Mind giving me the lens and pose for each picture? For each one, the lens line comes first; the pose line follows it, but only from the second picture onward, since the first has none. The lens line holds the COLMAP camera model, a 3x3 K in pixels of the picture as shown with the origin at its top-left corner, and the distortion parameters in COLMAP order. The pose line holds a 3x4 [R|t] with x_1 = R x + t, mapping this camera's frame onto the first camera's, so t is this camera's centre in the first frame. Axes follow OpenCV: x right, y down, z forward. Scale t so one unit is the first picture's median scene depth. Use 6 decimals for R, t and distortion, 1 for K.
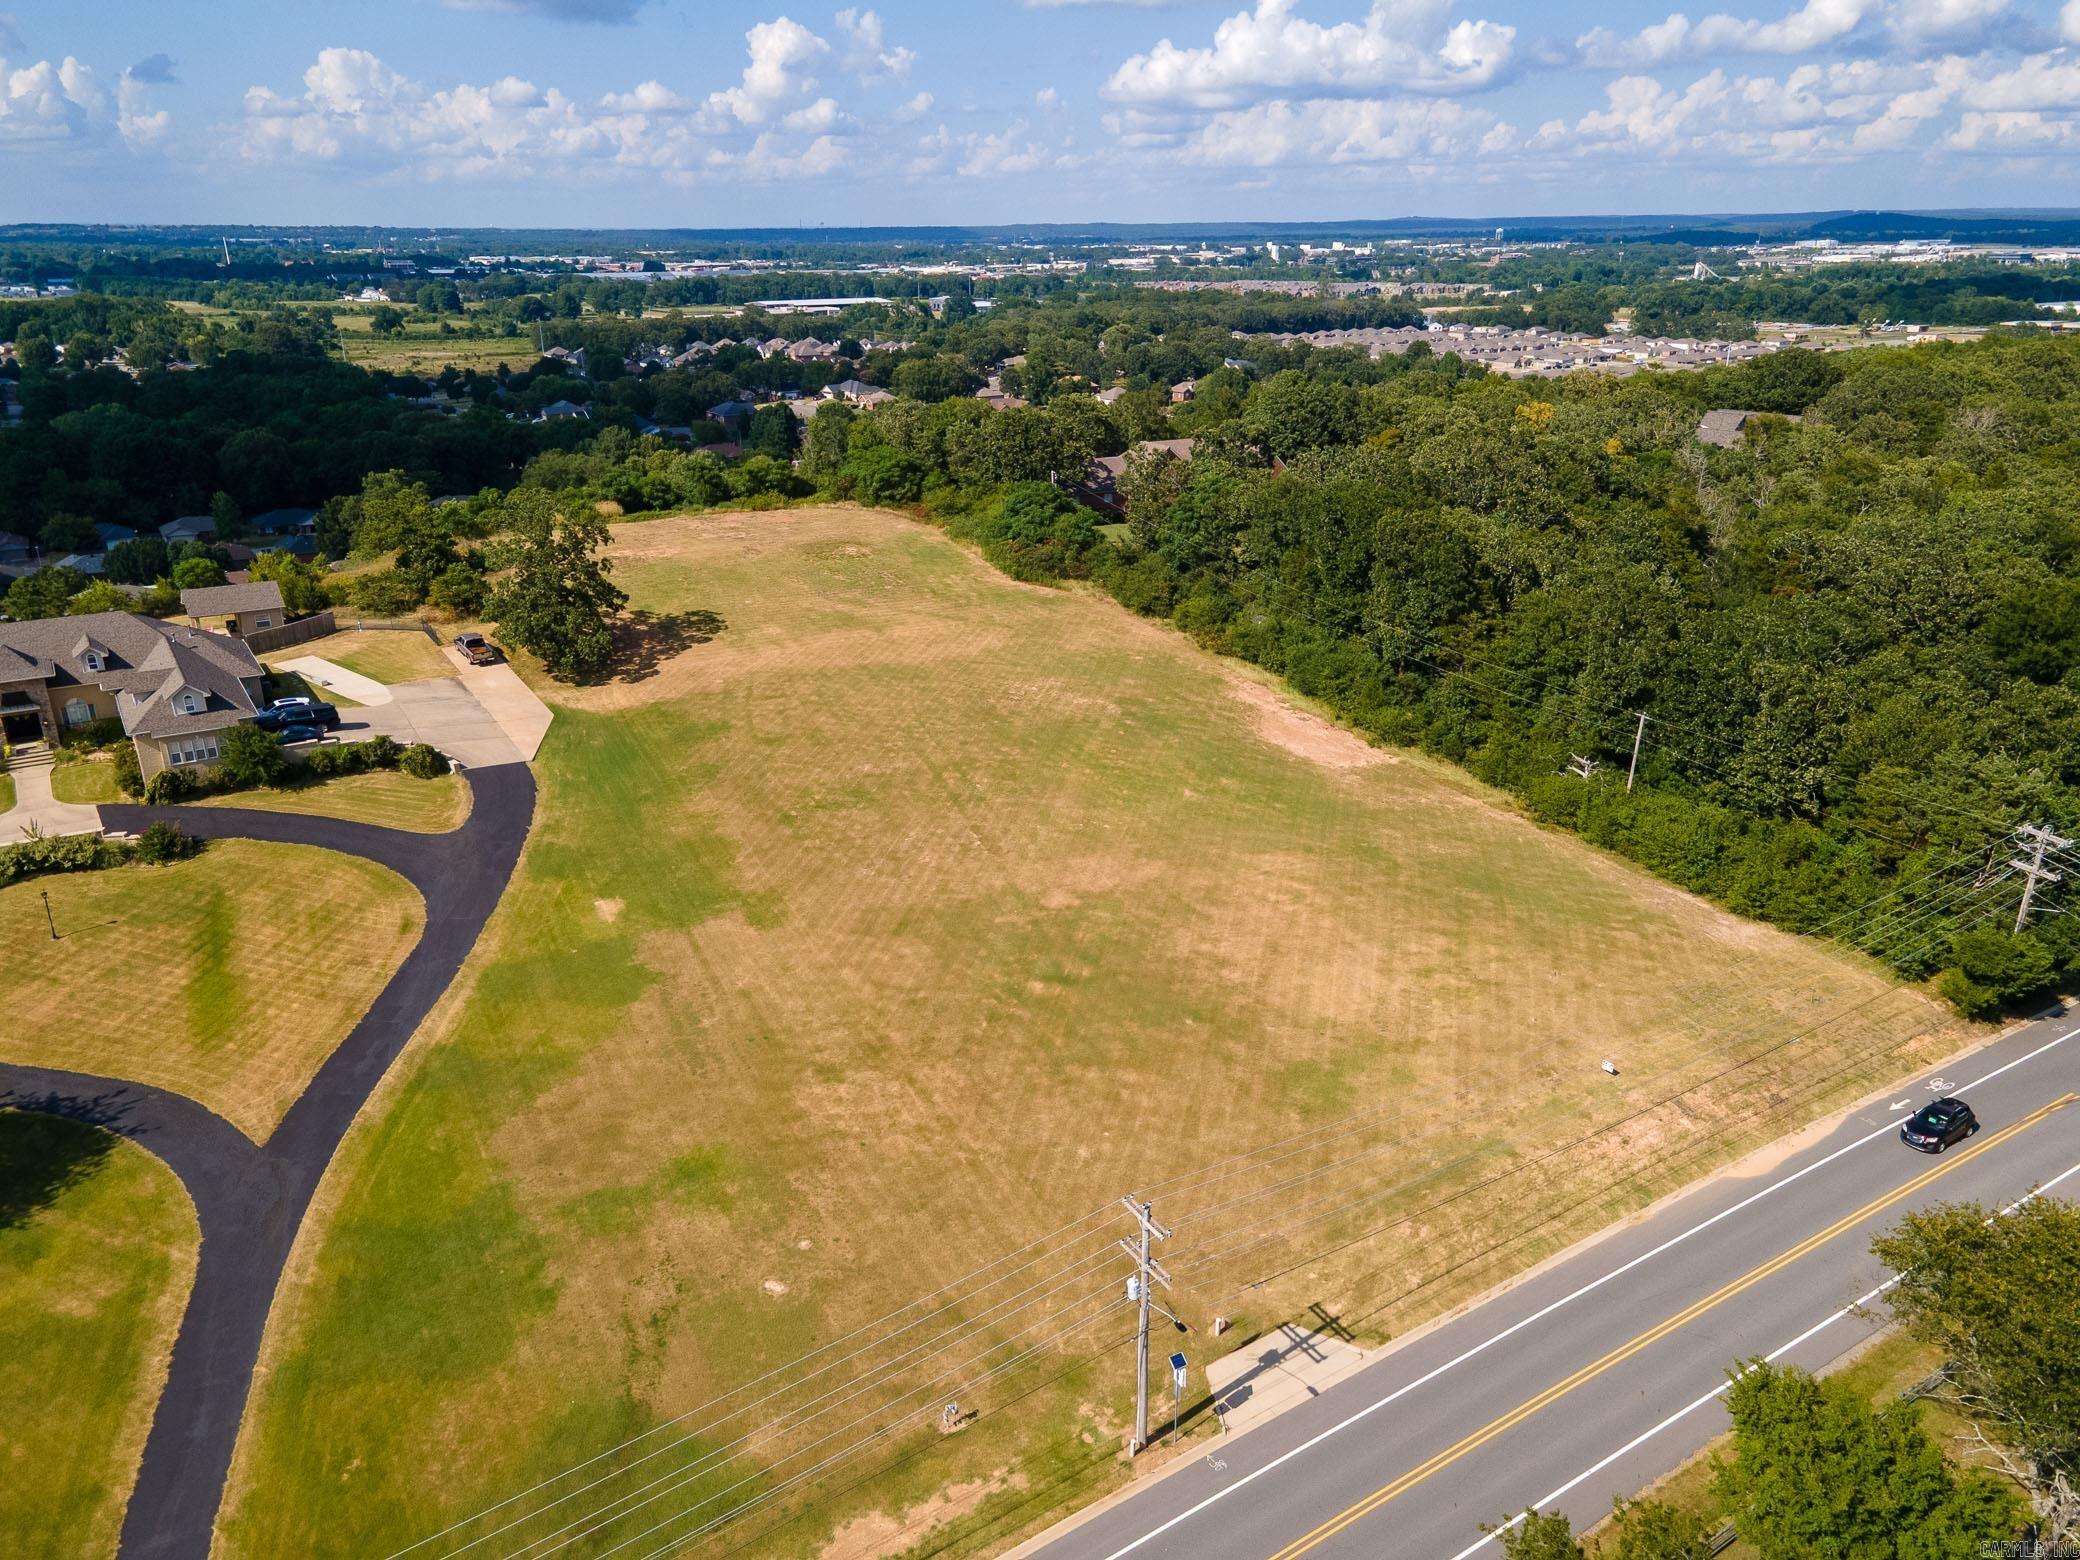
lens RADIAL K [[1492.5, 0, 1040.0], [0, 1492.5, 780.0], [0, 0, 1]] dist [0.009737, 0.053531]
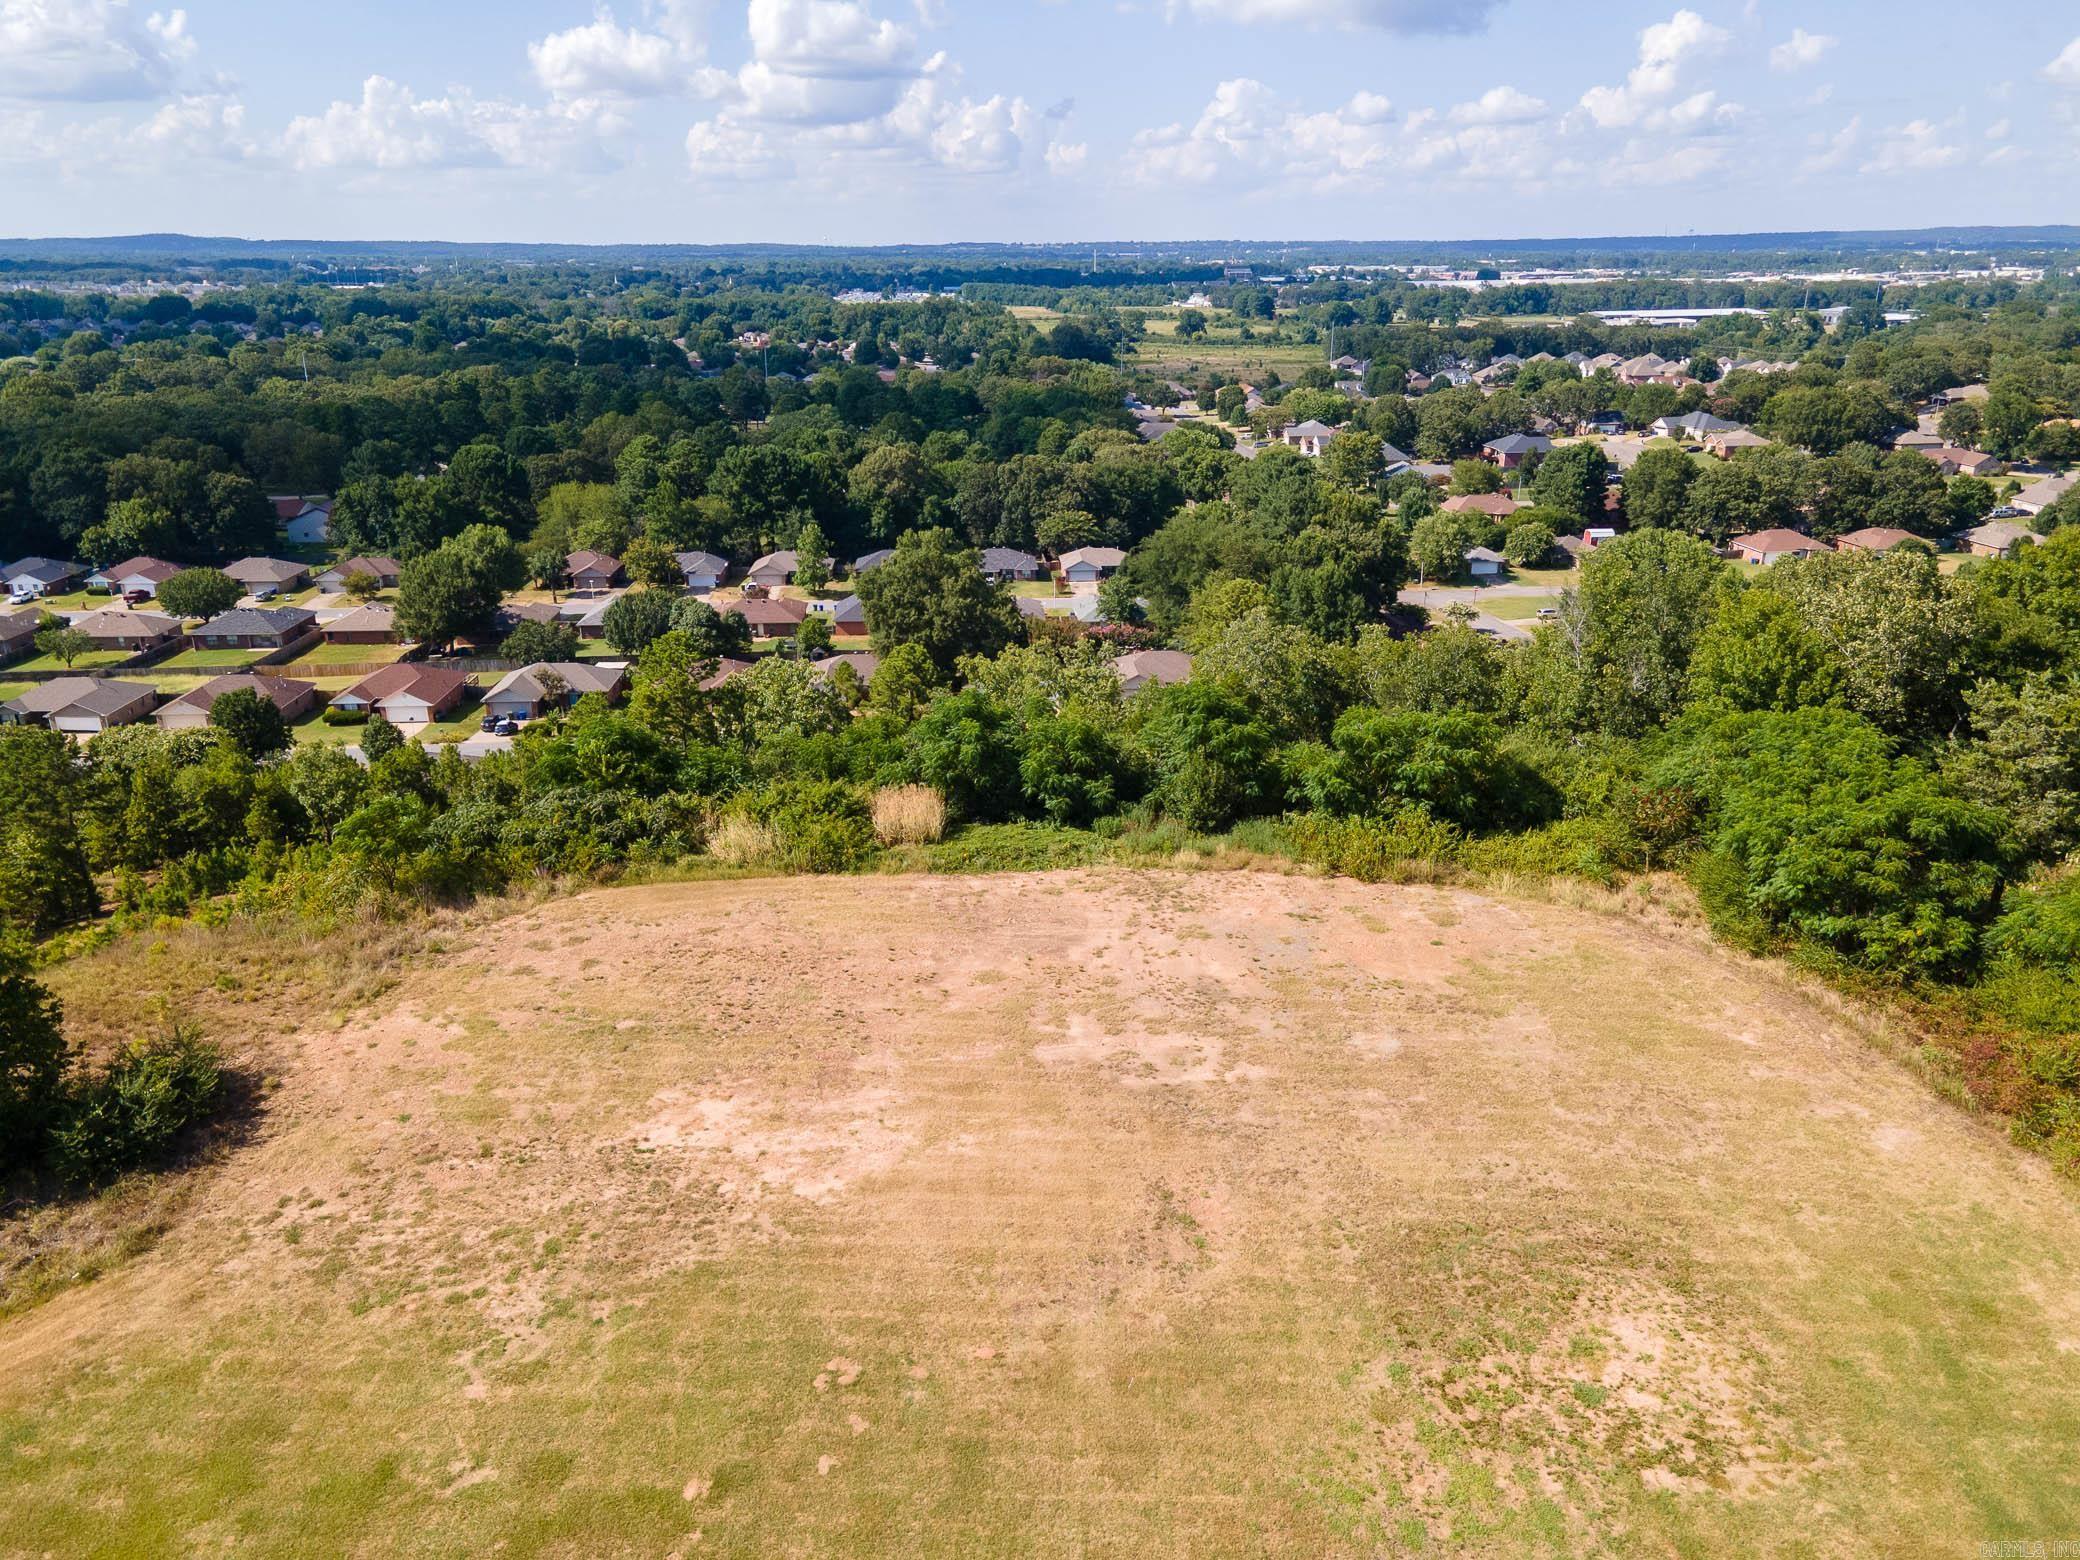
lens RADIAL K [[1511.9, 0, 1041.5], [0, 1511.9, 765.7], [0, 0, 1]] dist [0.029063, 0.030439]
pose [[0.869289, 0.163158, -0.466600, -0.112385], [-0.172739, 0.984710, 0.022511, -0.222019], [0.463139, 0.061031, 0.884182, 0.770862]]
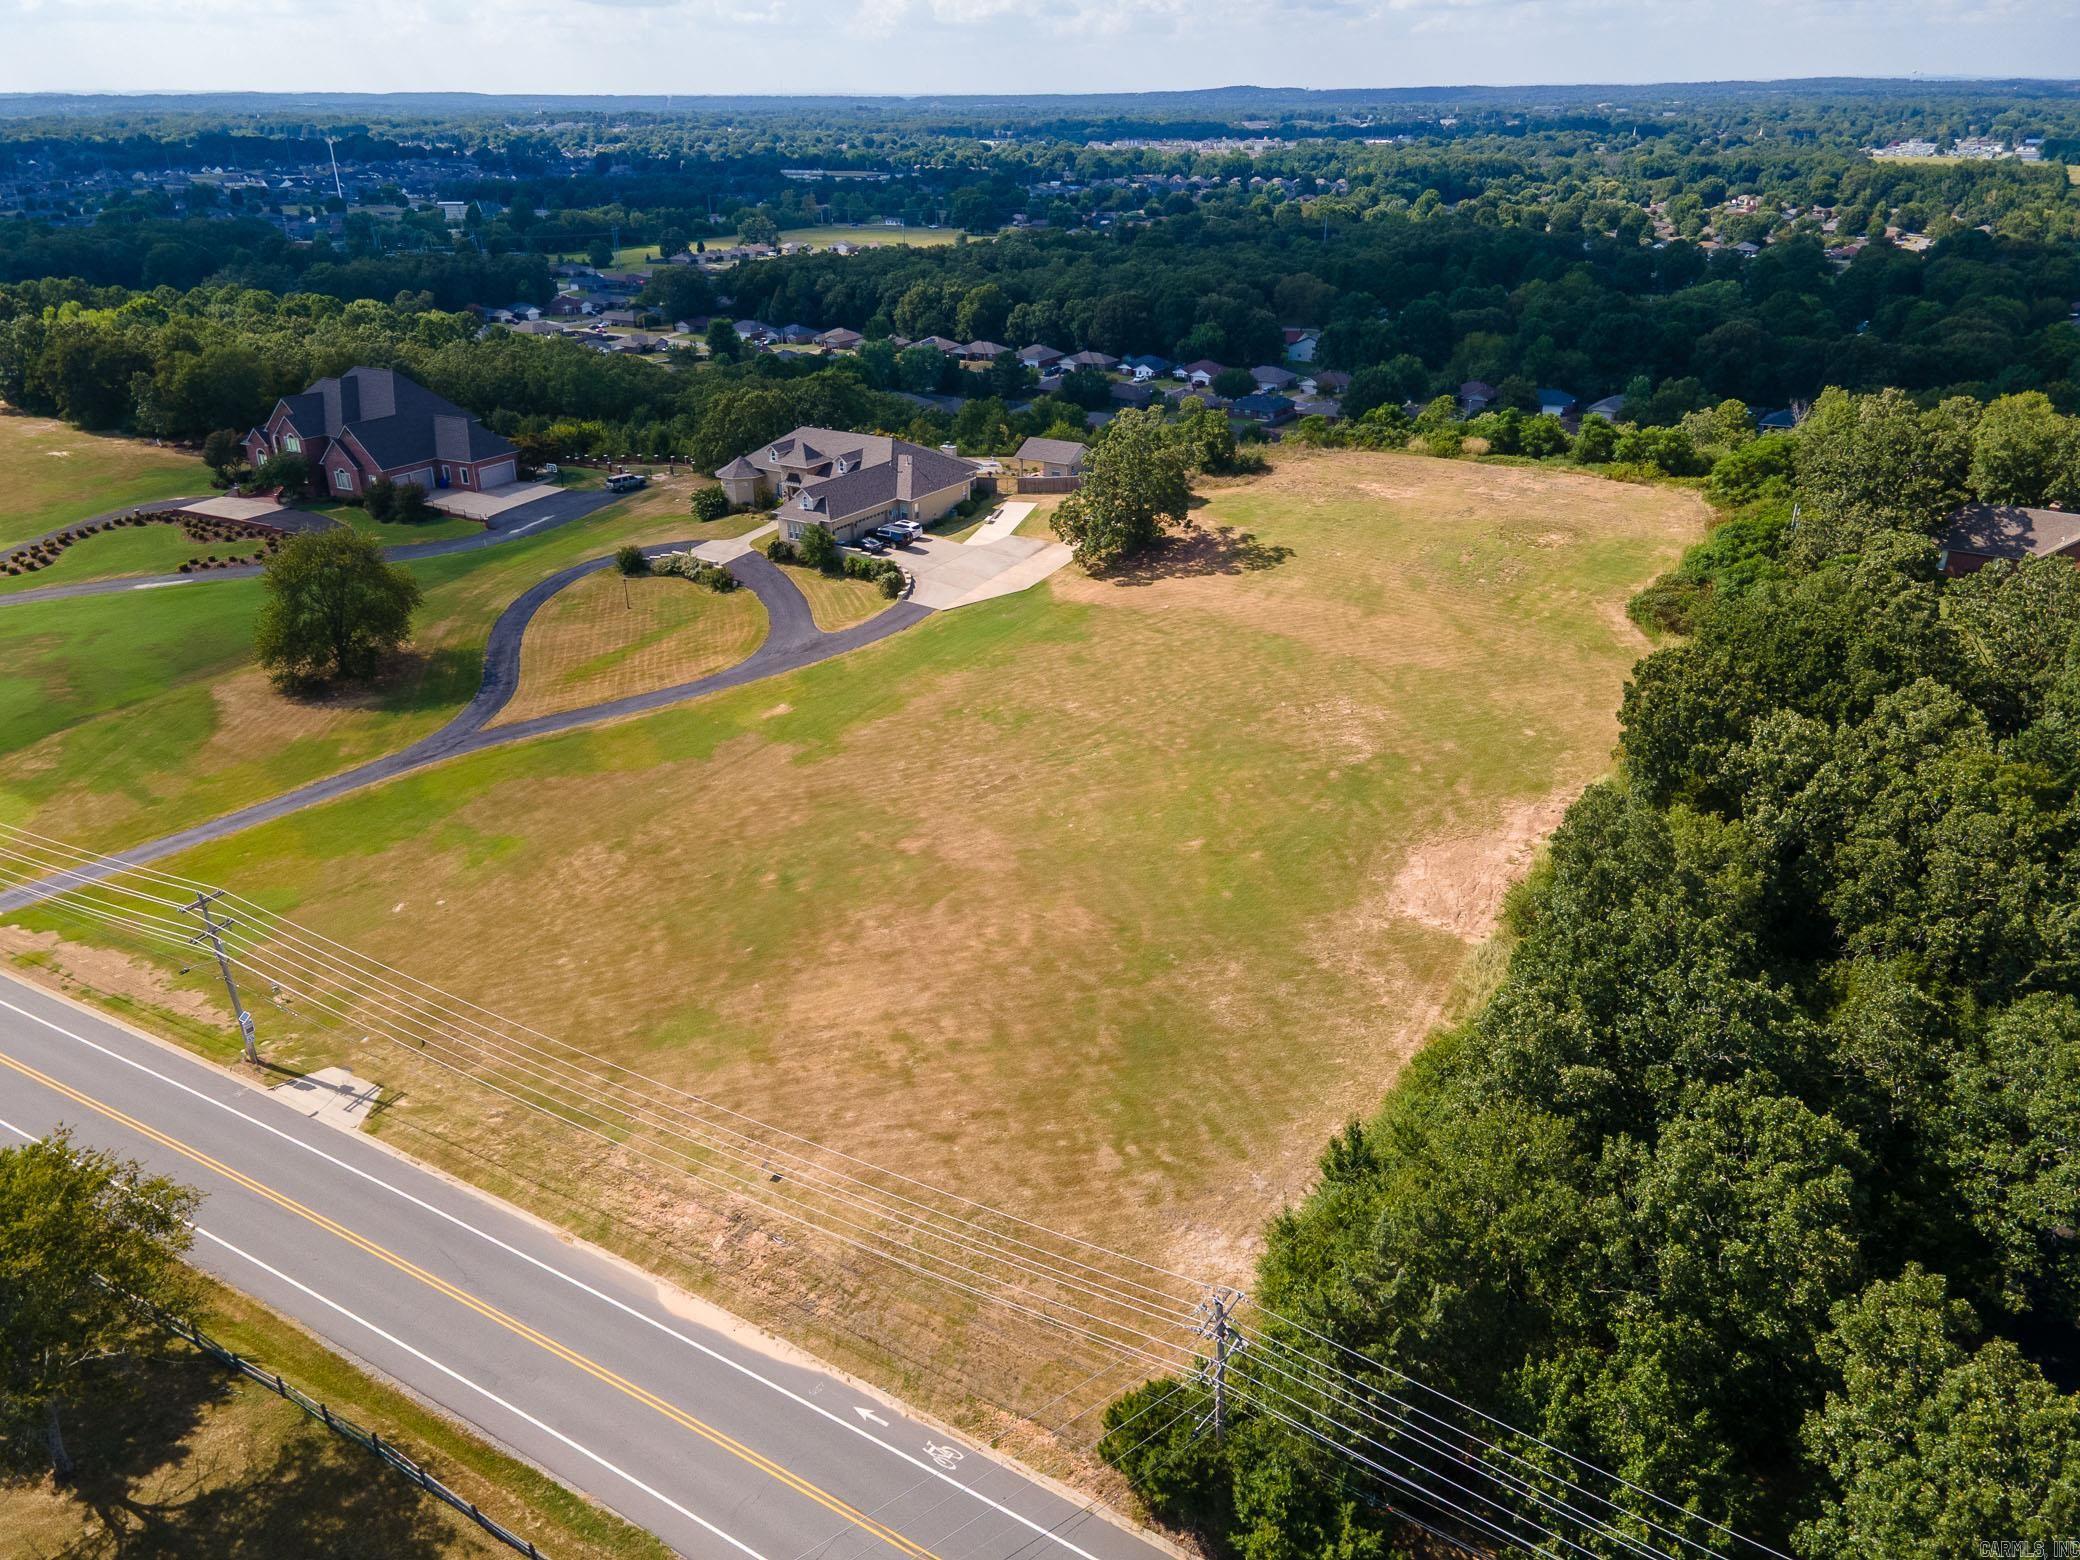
lens RADIAL K [[1546.8, 0, 1039.0], [0, 1546.8, 784.1], [0, 0, 1]] dist [0.039086, 0.001878]
pose [[0.429313, 0.373247, -0.822421, 0.558192], [-0.310899, 0.916030, 0.253438, -0.159028], [0.847958, 0.146885, 0.509306, 0.289188]]
